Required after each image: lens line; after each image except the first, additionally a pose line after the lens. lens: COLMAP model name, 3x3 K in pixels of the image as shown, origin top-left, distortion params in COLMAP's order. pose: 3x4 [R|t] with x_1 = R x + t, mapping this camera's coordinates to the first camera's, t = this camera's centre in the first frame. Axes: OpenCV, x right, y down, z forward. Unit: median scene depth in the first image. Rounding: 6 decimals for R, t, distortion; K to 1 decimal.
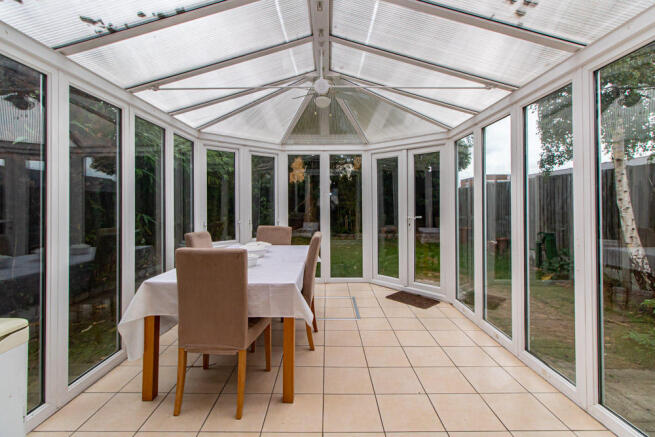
lens RADIAL K [[307.1, 0, 328.6], [0, 307.1, 199.7], [0, 0, 1]] dist [0.000260, 0.000398]
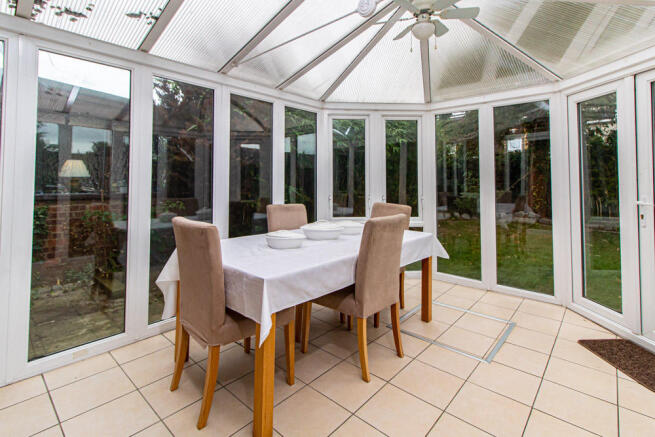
lens RADIAL K [[315.1, 0, 328.0], [0, 315.1, 174.6], [0, 0, 1]] dist [-0.001639, -0.000136]
pose [[0.743184, -0.003500, -0.669078, 0.218832], [0.000708, 0.999990, -0.004445, 0.009749], [0.669087, 0.002829, 0.743179, 0.237740]]
